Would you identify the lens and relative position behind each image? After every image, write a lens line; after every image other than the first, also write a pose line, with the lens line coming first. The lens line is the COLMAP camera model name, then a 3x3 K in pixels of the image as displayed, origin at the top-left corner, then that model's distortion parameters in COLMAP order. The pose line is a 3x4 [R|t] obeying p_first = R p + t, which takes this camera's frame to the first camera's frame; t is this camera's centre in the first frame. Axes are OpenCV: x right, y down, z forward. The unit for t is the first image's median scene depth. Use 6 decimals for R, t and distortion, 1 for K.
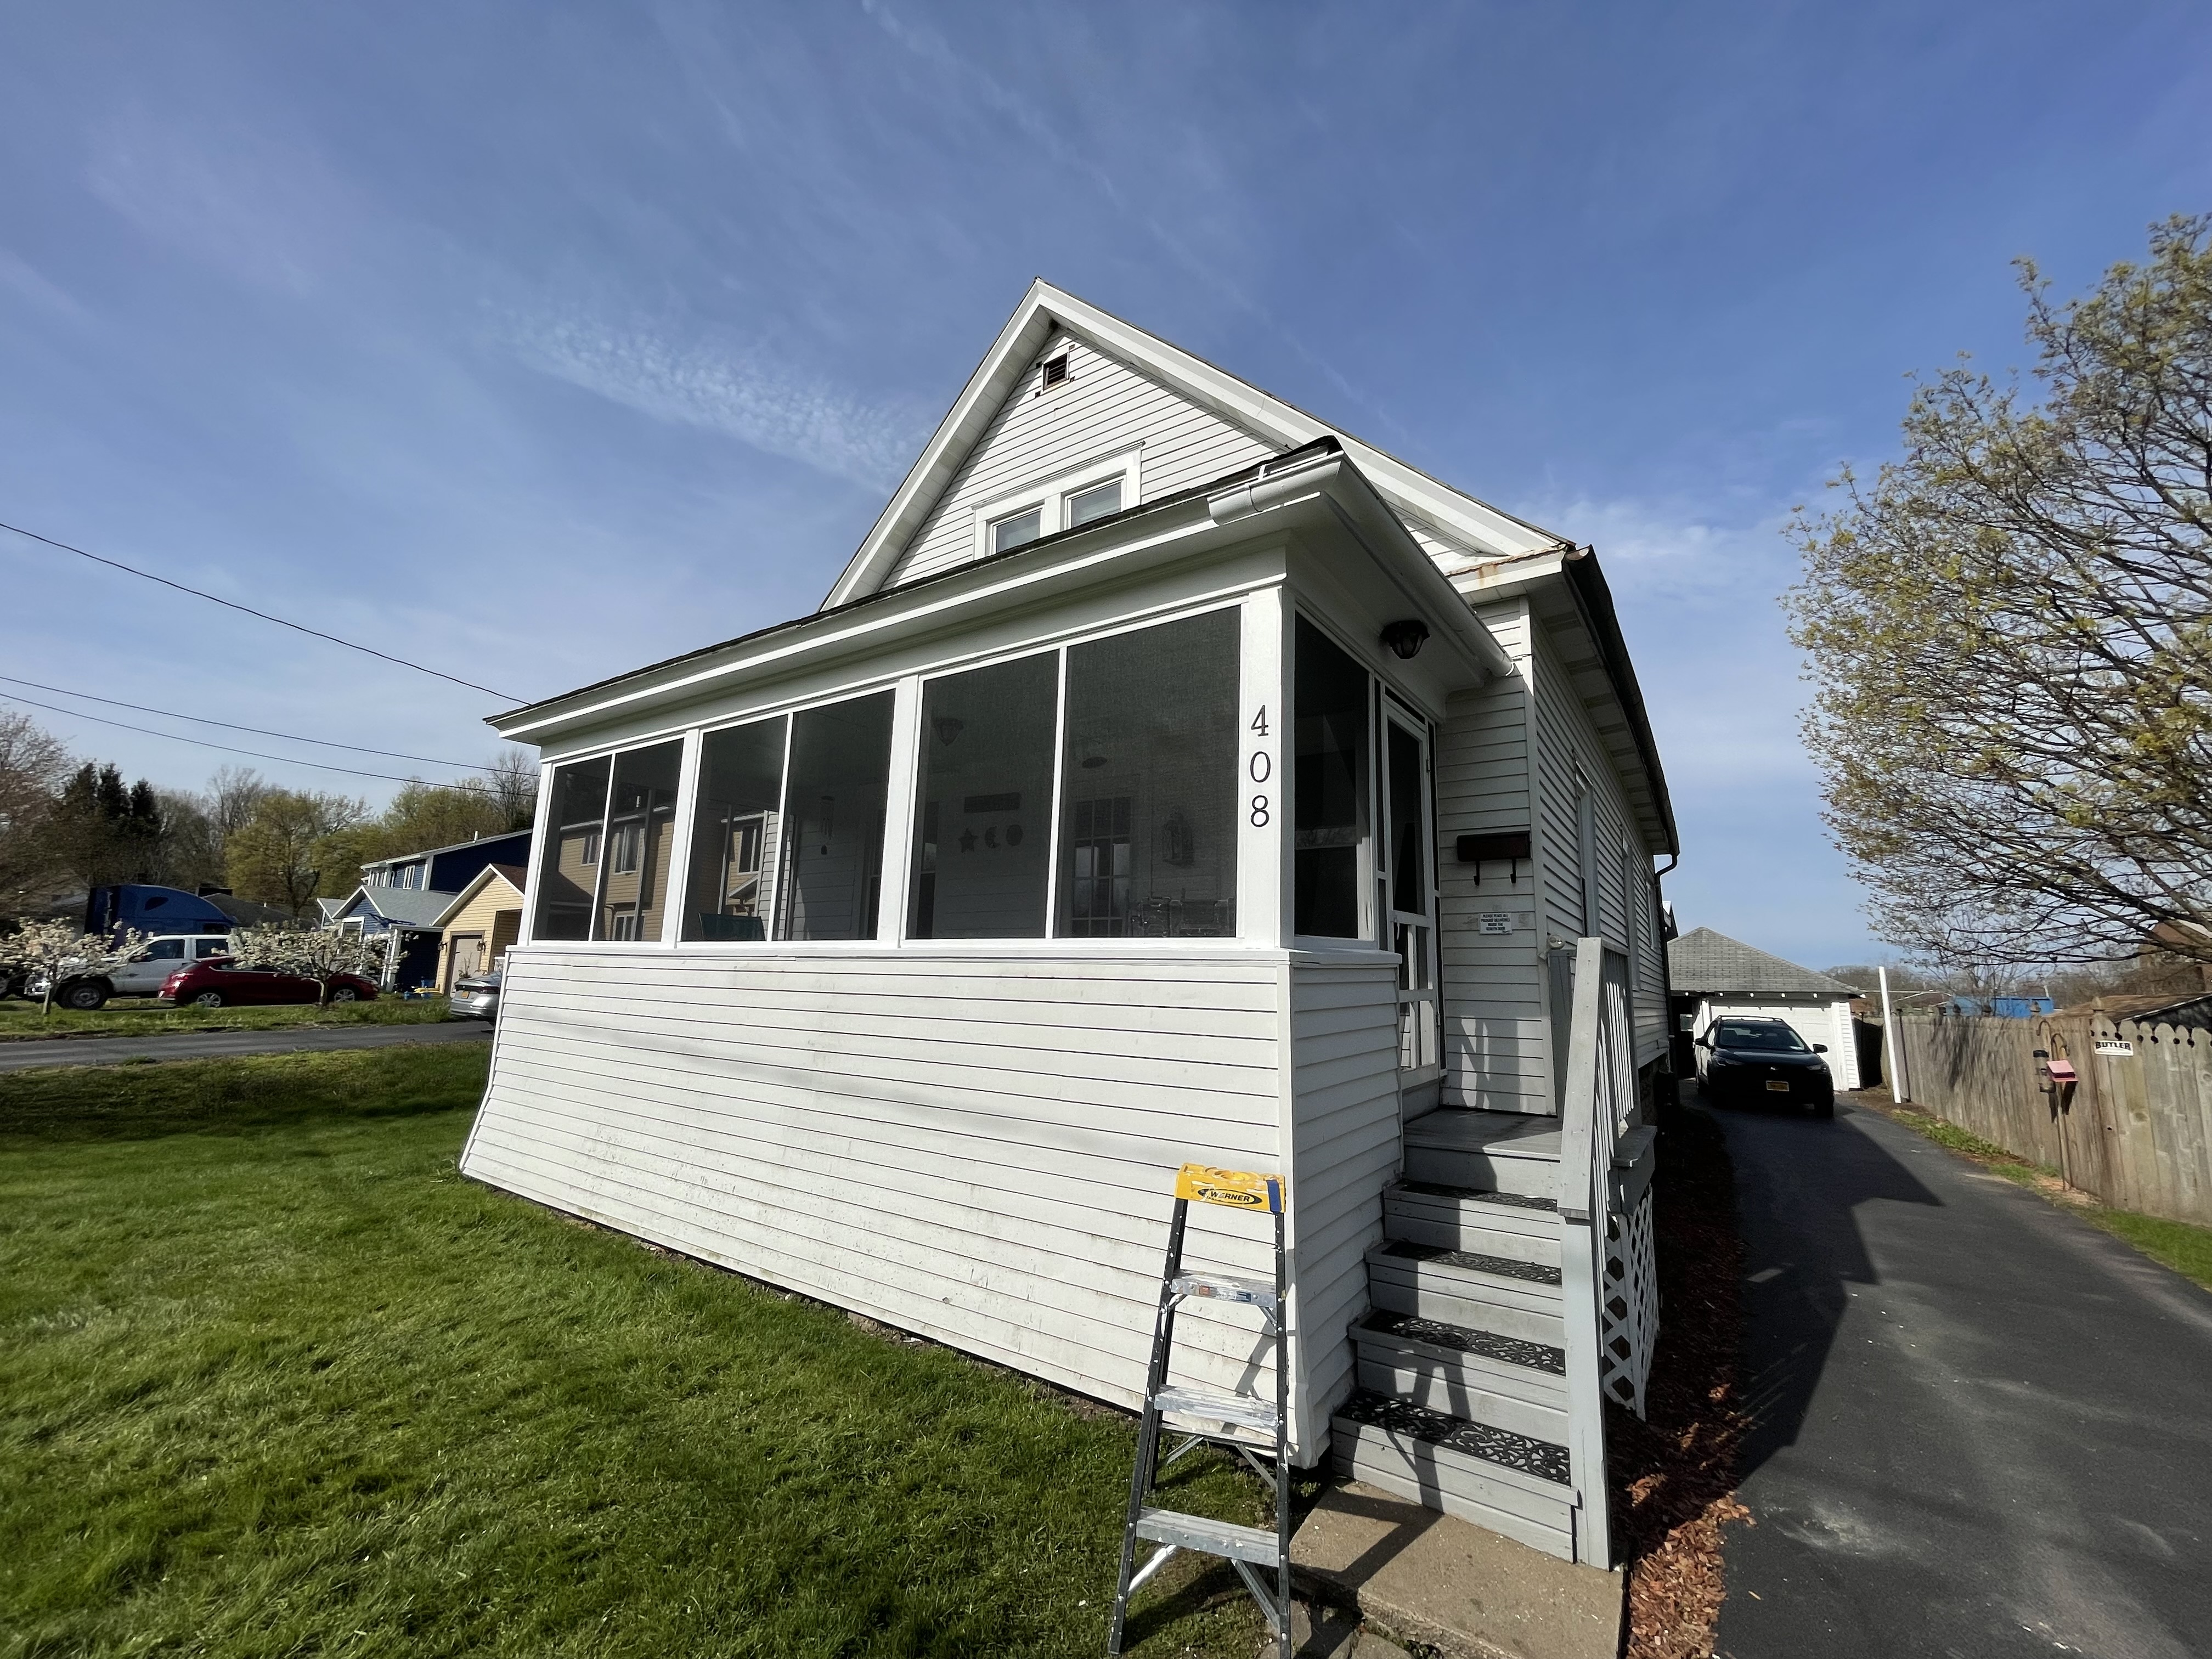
lens RADIAL K [[892.2, 0, 1106.0], [0, 892.2, 829.5], [0, 0, 1]] dist [-0.026549, 0.010735]
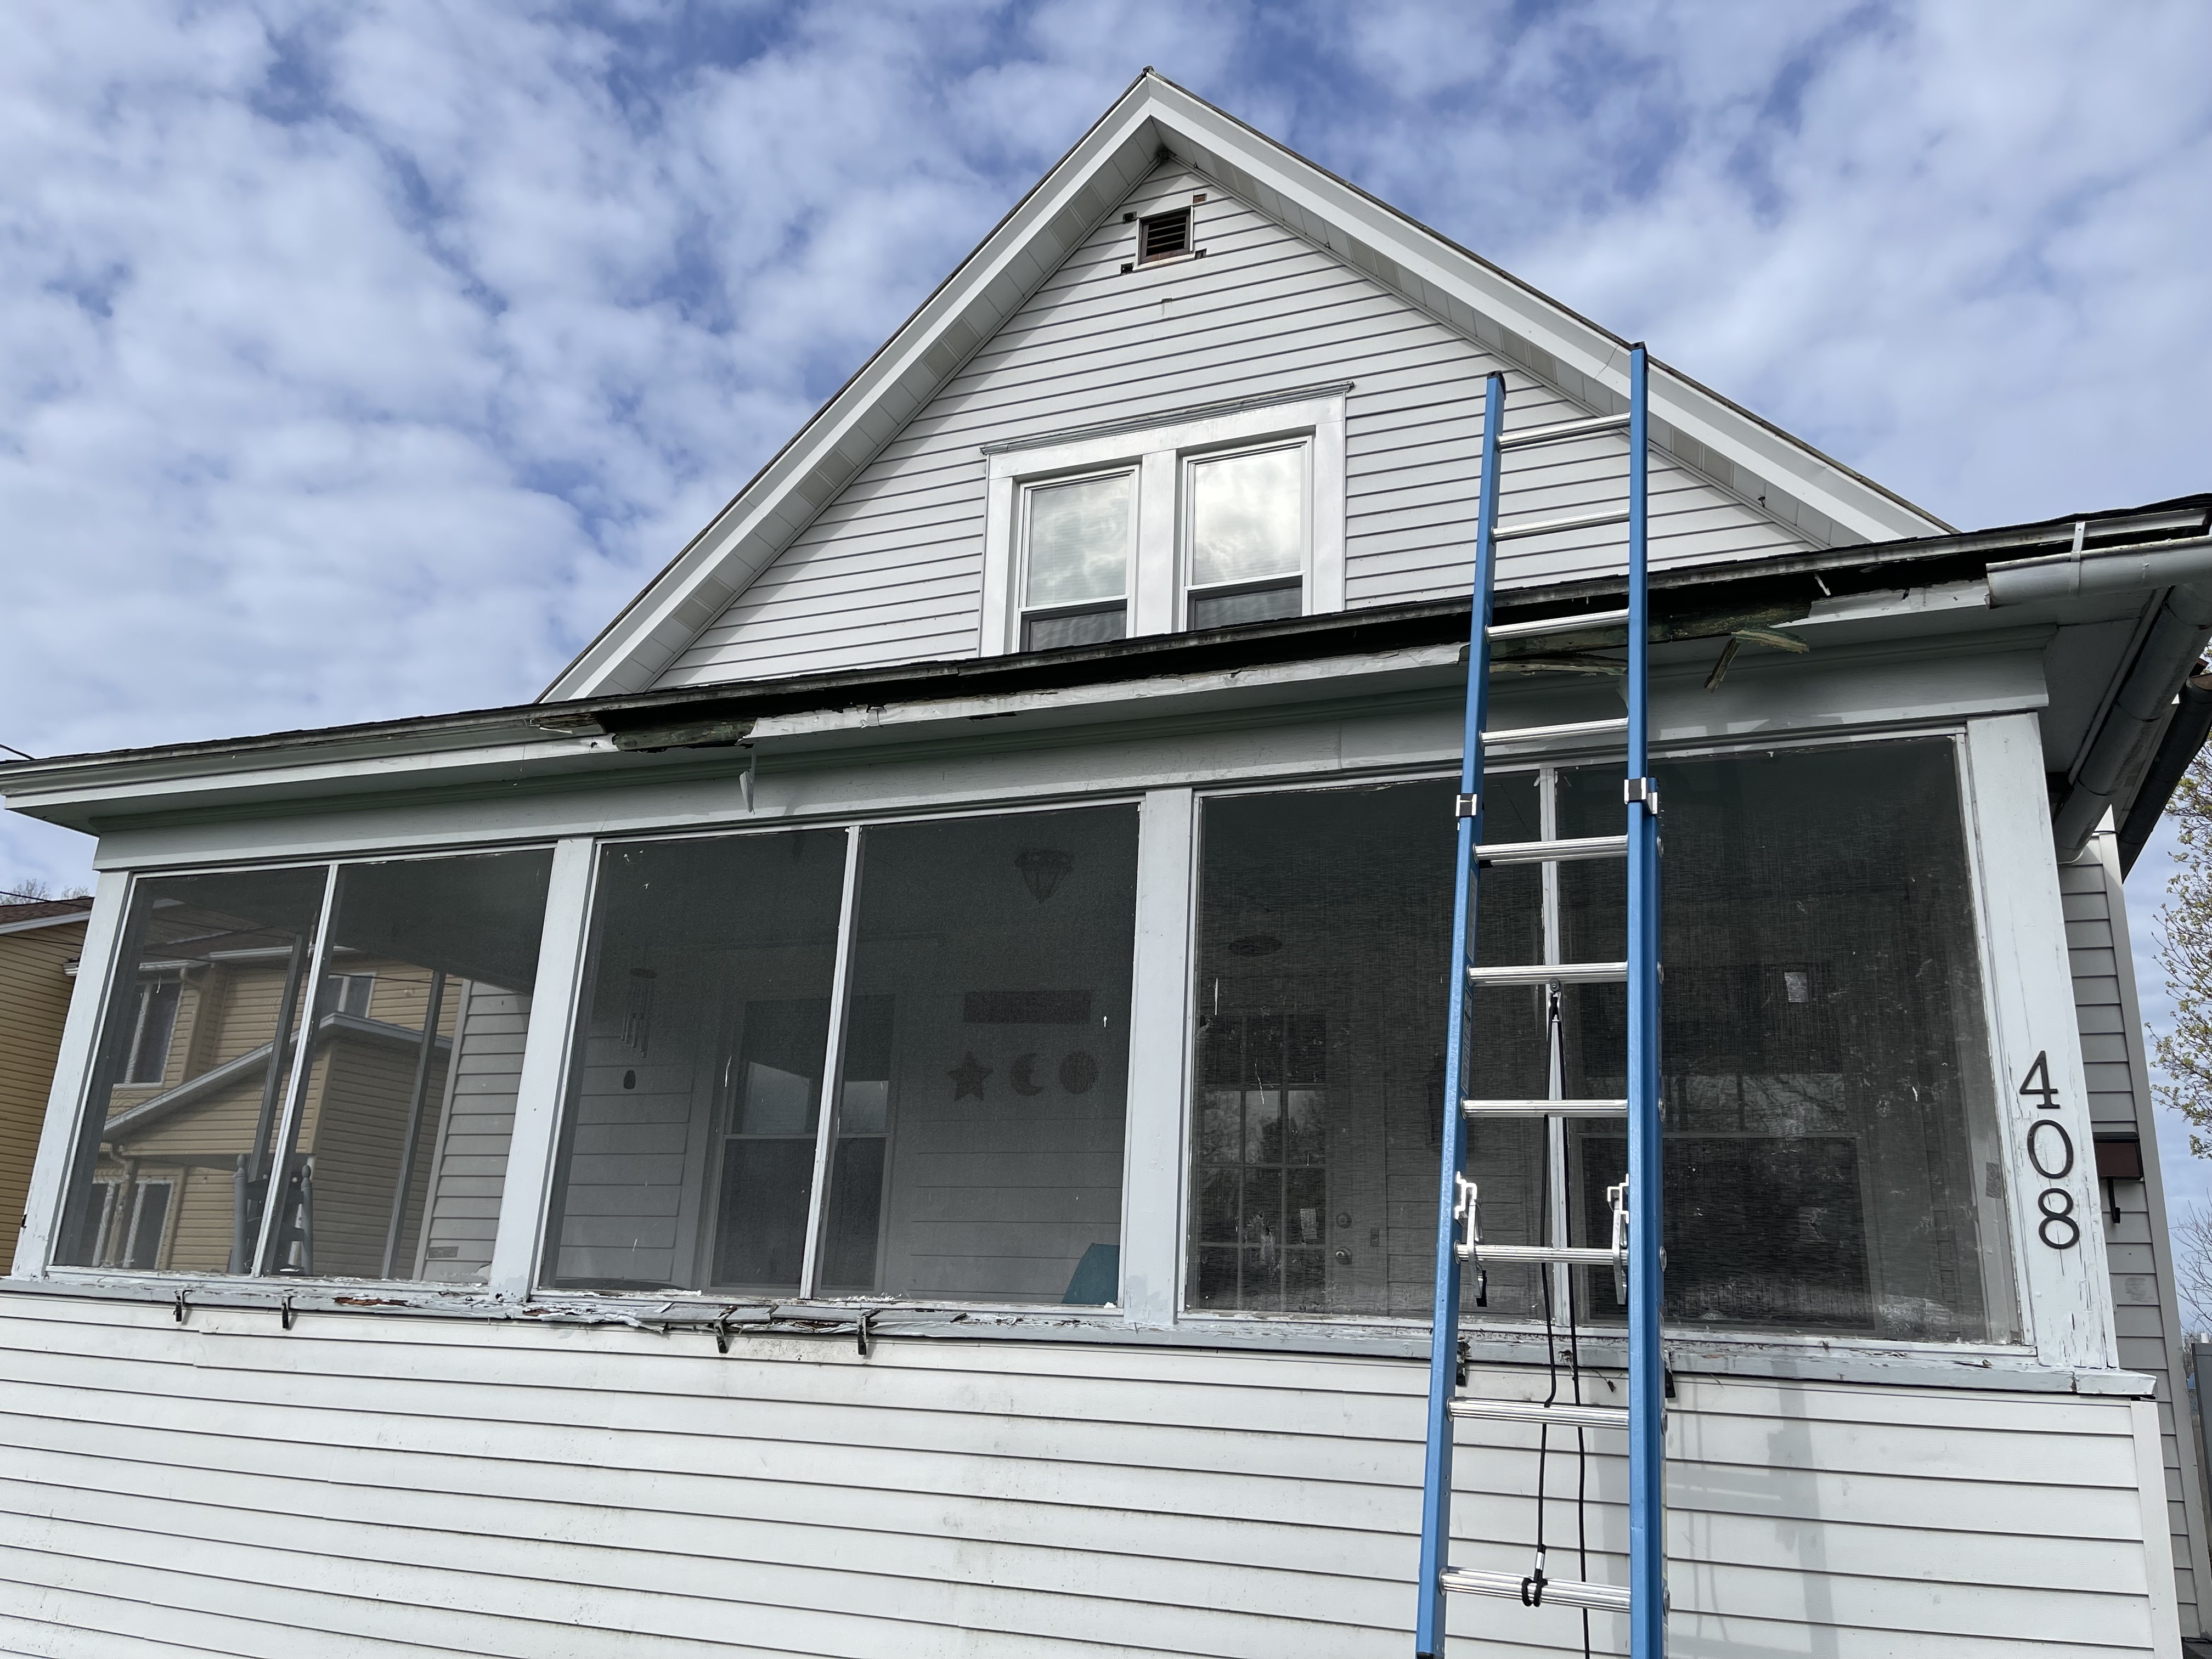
lens RADIAL K [[1650.3, 0, 1106.0], [0, 1650.3, 829.5], [0, 0, 1]] dist [0.032491, -0.003784]
pose [[0.975083, 0.079269, 0.207193, -0.309802], [-0.054264, 0.990835, -0.123702, -0.017358], [-0.215100, 0.109376, 0.970448, 0.043018]]
